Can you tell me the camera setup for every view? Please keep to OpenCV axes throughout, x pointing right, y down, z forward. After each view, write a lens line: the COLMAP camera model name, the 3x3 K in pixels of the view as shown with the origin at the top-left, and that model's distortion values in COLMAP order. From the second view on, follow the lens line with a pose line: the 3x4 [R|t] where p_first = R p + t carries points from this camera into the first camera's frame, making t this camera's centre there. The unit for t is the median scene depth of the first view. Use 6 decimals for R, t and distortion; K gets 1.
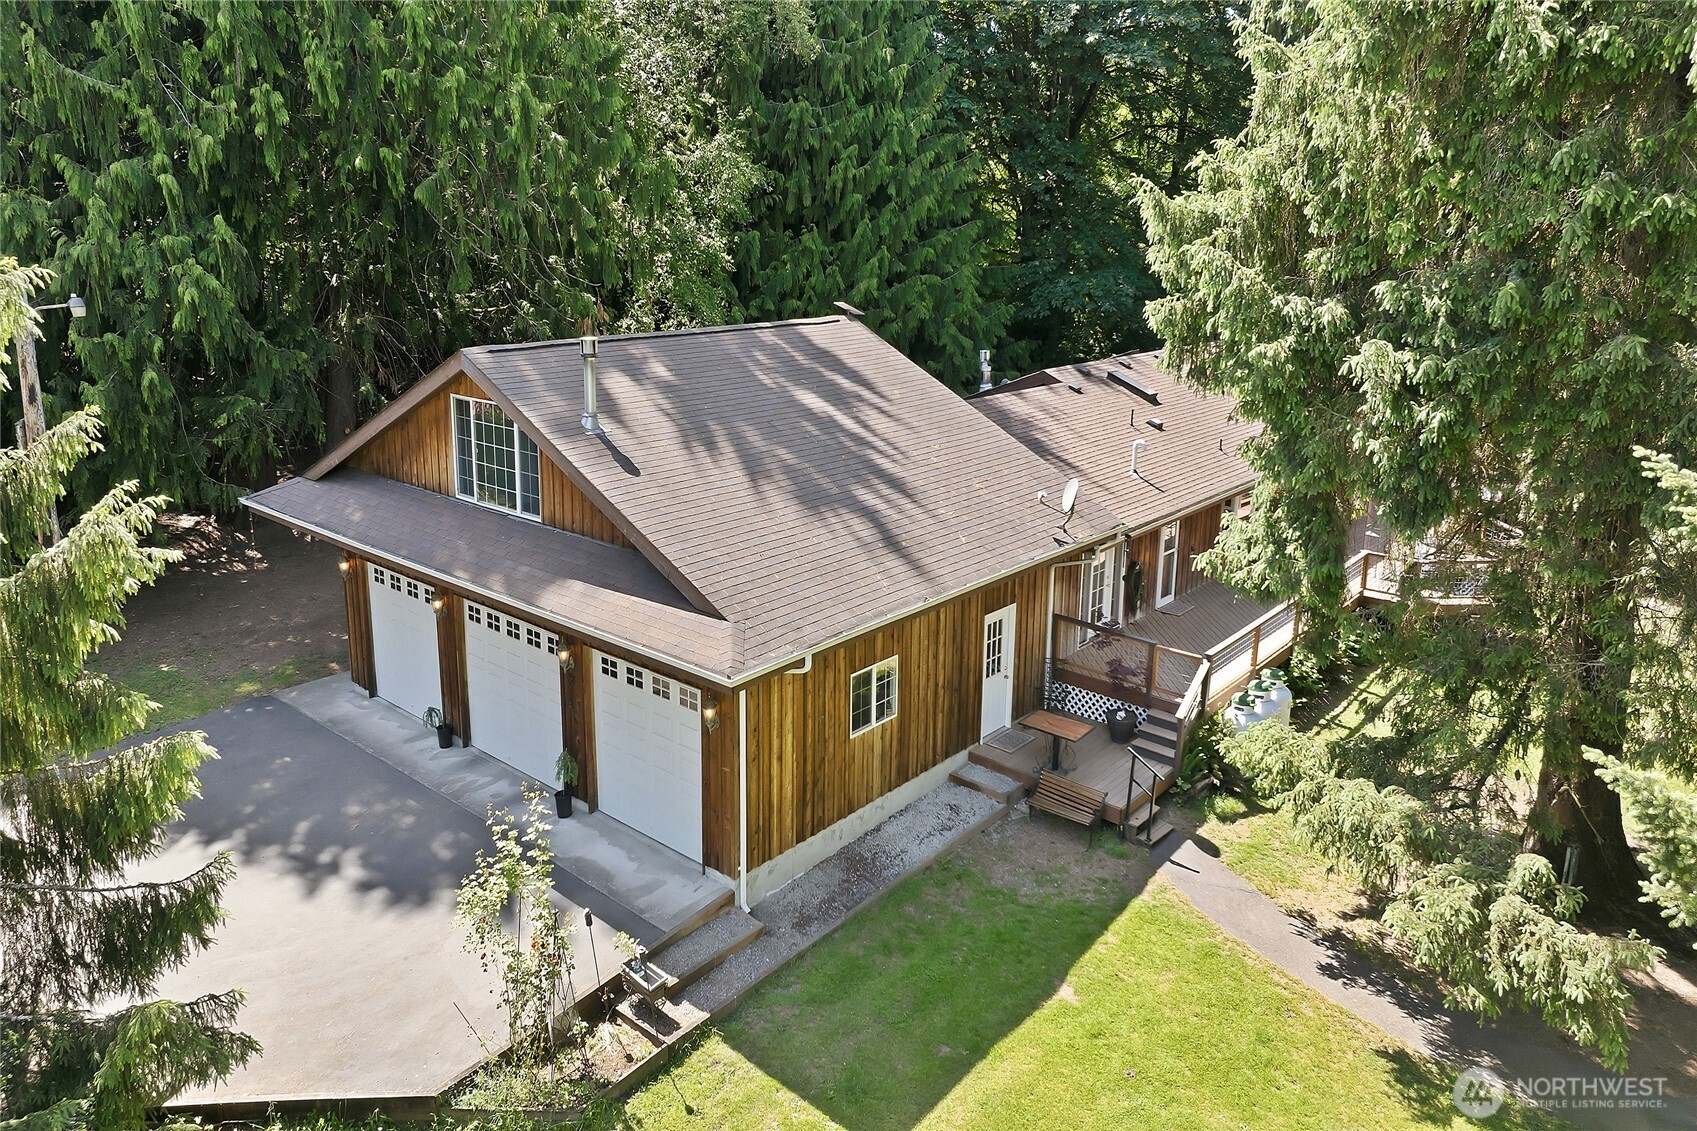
lens RADIAL K [[1222.7, 0, 844.3], [0, 1222.7, 489.5], [0, 0, 1]] dist [-0.050577, 0.075500]
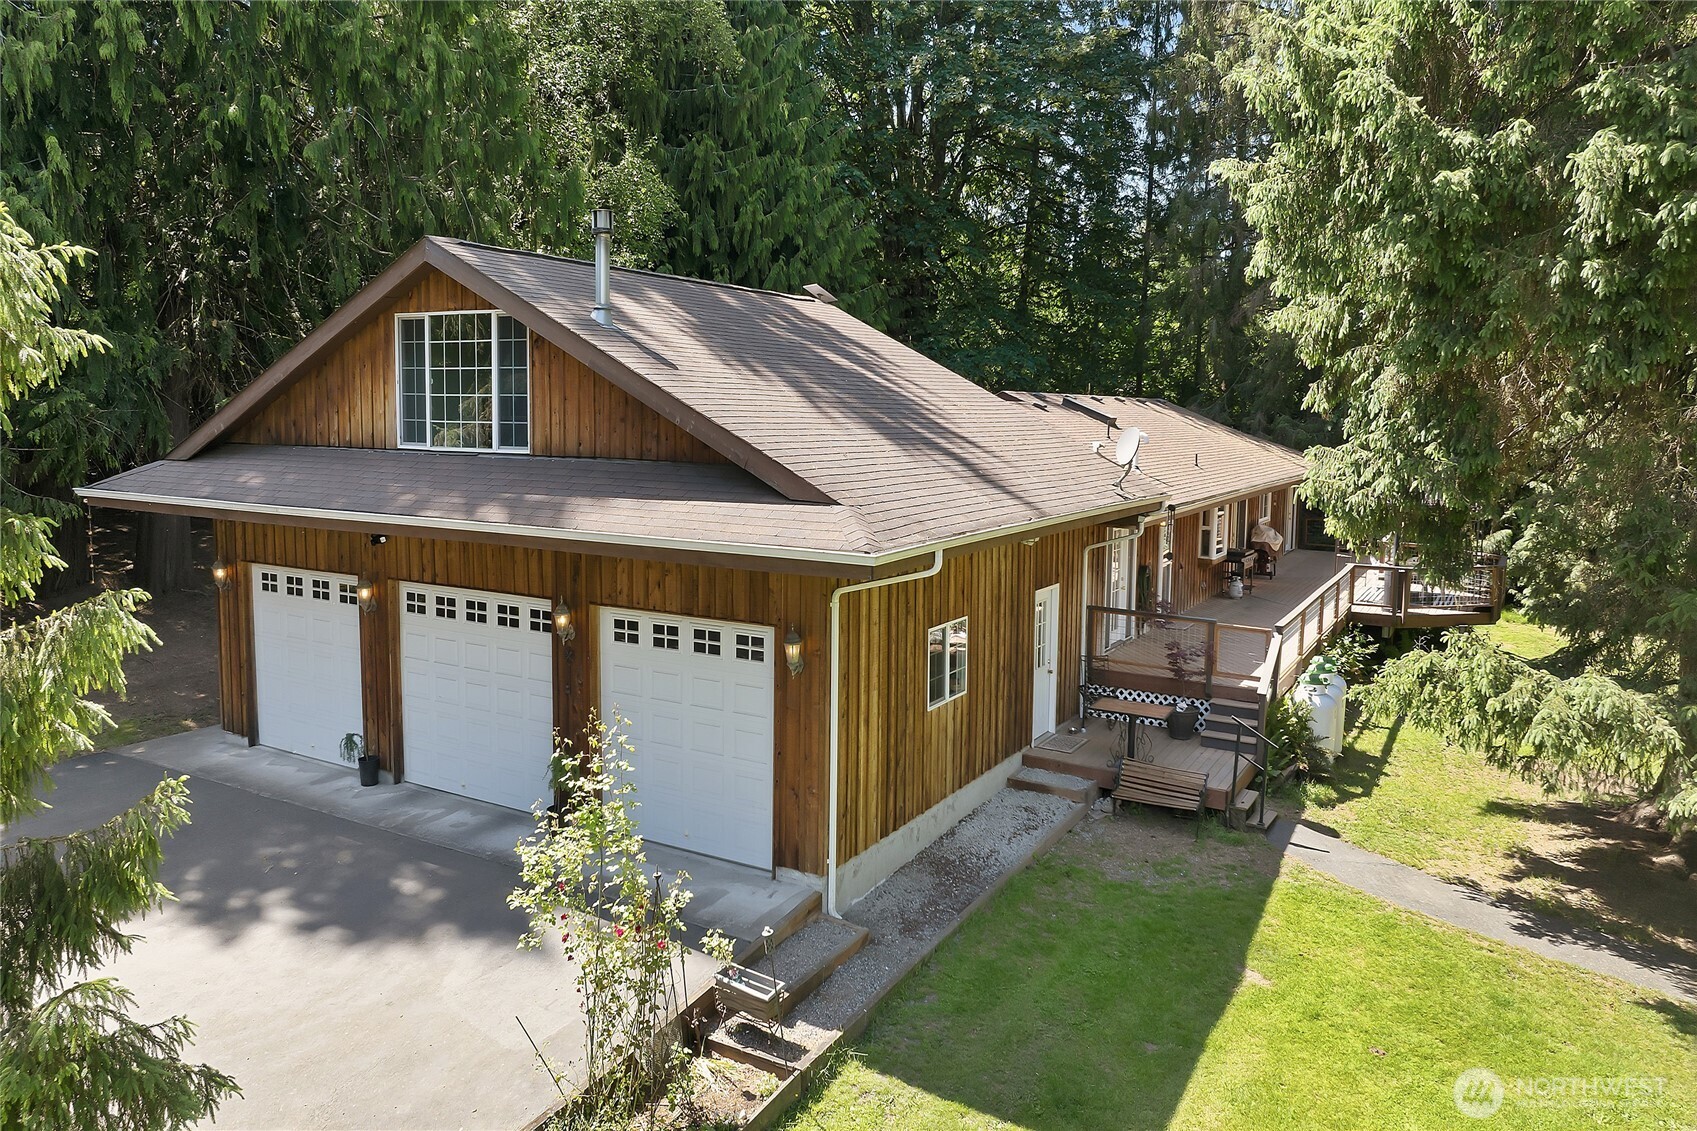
lens RADIAL K [[1224.4, 0, 872.4], [0, 1224.4, 529.4], [0, 0, 1]] dist [-0.071634, 0.096362]
pose [[0.982398, -0.018645, 0.185867, -0.174278], [0.039249, 0.993398, -0.107799, 0.164847], [-0.182630, 0.113196, 0.976644, 0.194060]]
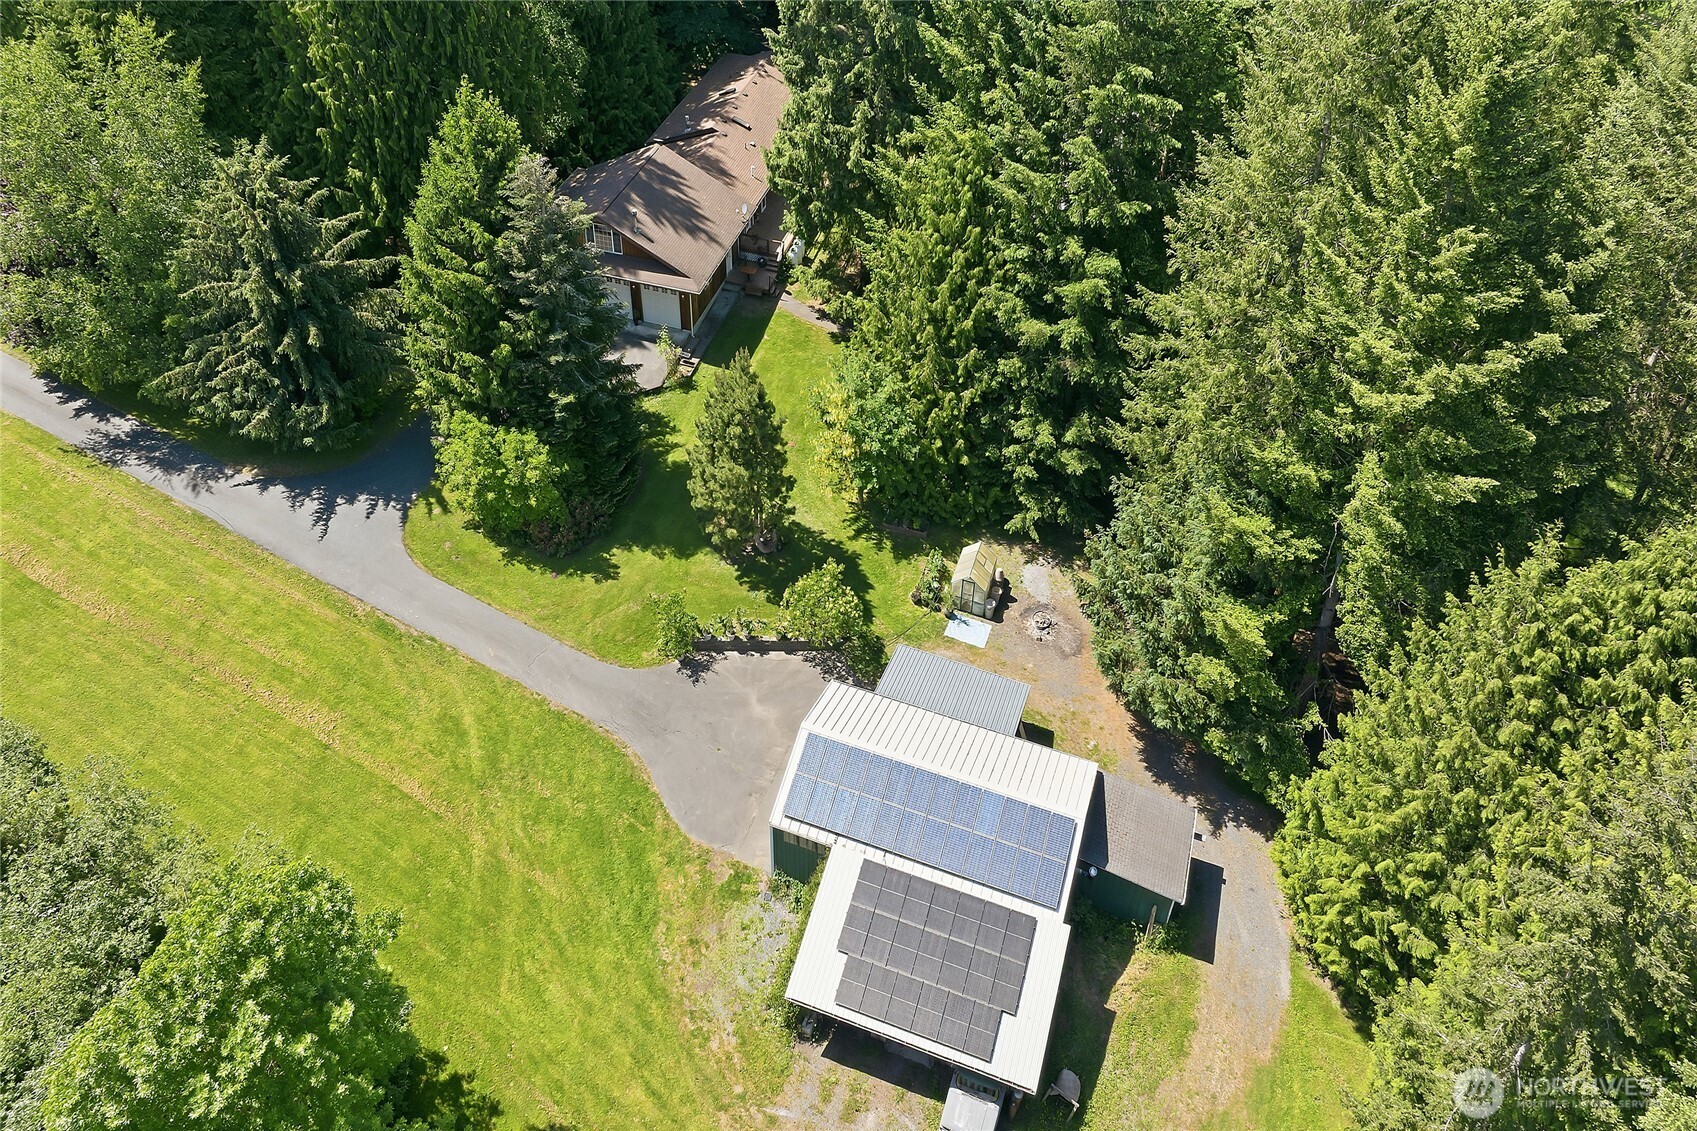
lens RADIAL K [[1222.7, 0, 844.3], [0, 1222.7, 489.5], [0, 0, 1]] dist [-0.050577, 0.075500]
pose [[0.924514, -0.272123, 0.266874, -0.803579], [0.086154, 0.831266, 0.549157, -1.395429], [-0.371282, -0.484711, 0.791962, -2.633972]]
